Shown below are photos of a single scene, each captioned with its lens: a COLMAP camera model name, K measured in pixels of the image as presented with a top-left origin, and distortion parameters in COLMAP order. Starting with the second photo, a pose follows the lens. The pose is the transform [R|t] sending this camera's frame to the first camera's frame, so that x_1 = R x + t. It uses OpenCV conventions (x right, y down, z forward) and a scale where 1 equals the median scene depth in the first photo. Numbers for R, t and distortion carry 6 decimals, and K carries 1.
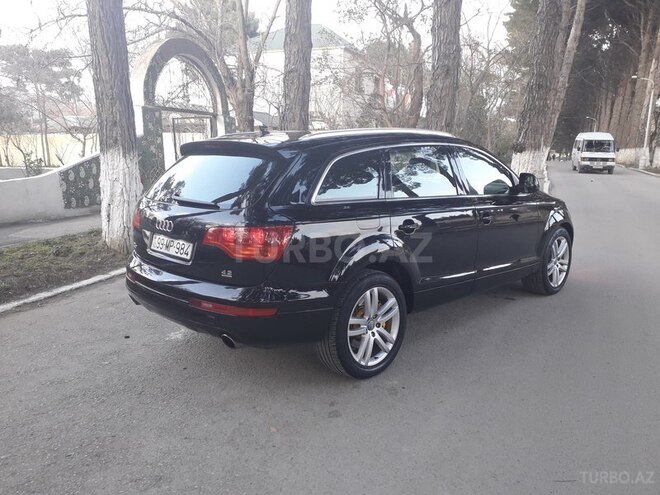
lens RADIAL K [[514.7, 0, 330.0], [0, 514.7, 247.5], [0, 0, 1]] dist [0.003484, -0.013868]
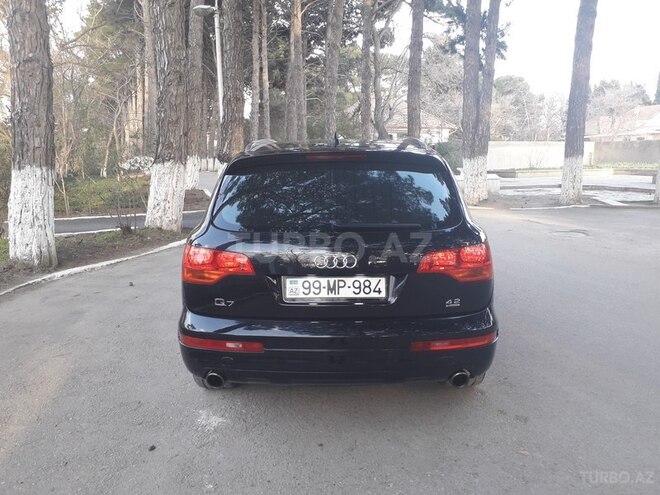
lens RADIAL K [[514.7, 0, 330.0], [0, 514.7, 247.5], [0, 0, 1]] dist [0.003484, -0.013868]
pose [[0.724371, -0.130087, 0.677025, -0.820402], [0.143770, 0.988949, 0.036197, -0.089339], [-0.674252, 0.071116, 0.735069, 0.443760]]
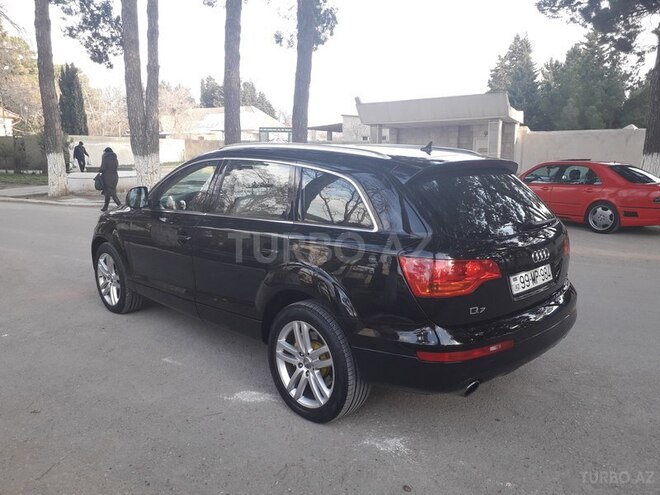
lens RADIAL K [[514.7, 0, 330.0], [0, 514.7, 247.5], [0, 0, 1]] dist [0.003484, -0.013868]
pose [[0.021701, -0.185907, 0.982328, -1.188650], [0.181795, 0.966912, 0.178973, -0.278024], [-0.983097, 0.174698, 0.054780, 1.287769]]
